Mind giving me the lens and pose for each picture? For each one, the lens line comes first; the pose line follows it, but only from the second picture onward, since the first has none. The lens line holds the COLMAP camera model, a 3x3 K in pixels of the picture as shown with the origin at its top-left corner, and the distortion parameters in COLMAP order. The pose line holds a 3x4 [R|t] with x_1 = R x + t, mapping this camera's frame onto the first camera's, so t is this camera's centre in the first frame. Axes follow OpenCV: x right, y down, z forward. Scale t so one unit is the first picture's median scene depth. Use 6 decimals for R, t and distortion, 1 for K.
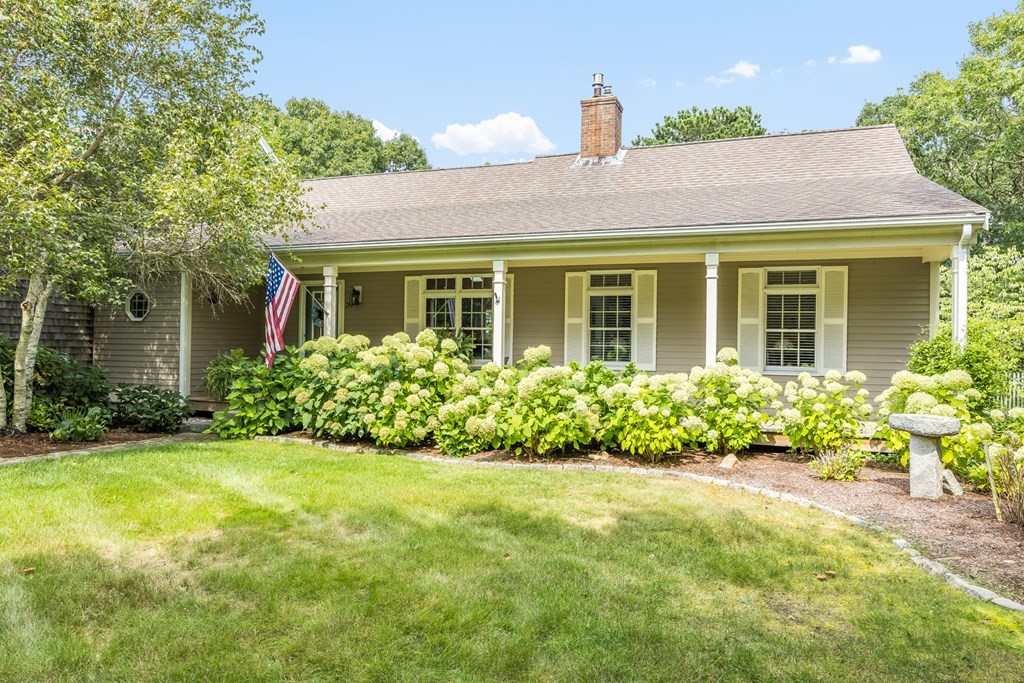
lens RADIAL K [[692.7, 0, 520.9], [0, 692.7, 341.6], [0, 0, 1]] dist [-0.026617, -0.001225]
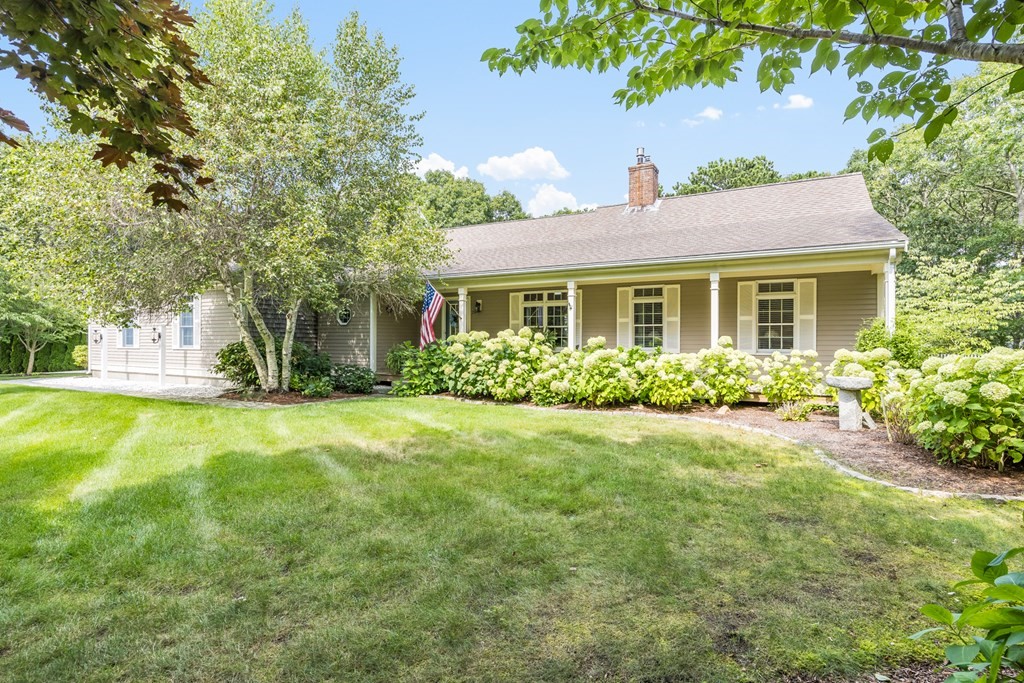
lens RADIAL K [[528.4, 0, 513.2], [0, 528.4, 345.4], [0, 0, 1]] dist [-0.003489, 0.000258]
pose [[0.988392, -0.009580, -0.151620, 0.019412], [0.011355, 0.999877, 0.010843, 0.011403], [0.151497, -0.012439, 0.988379, -0.197043]]
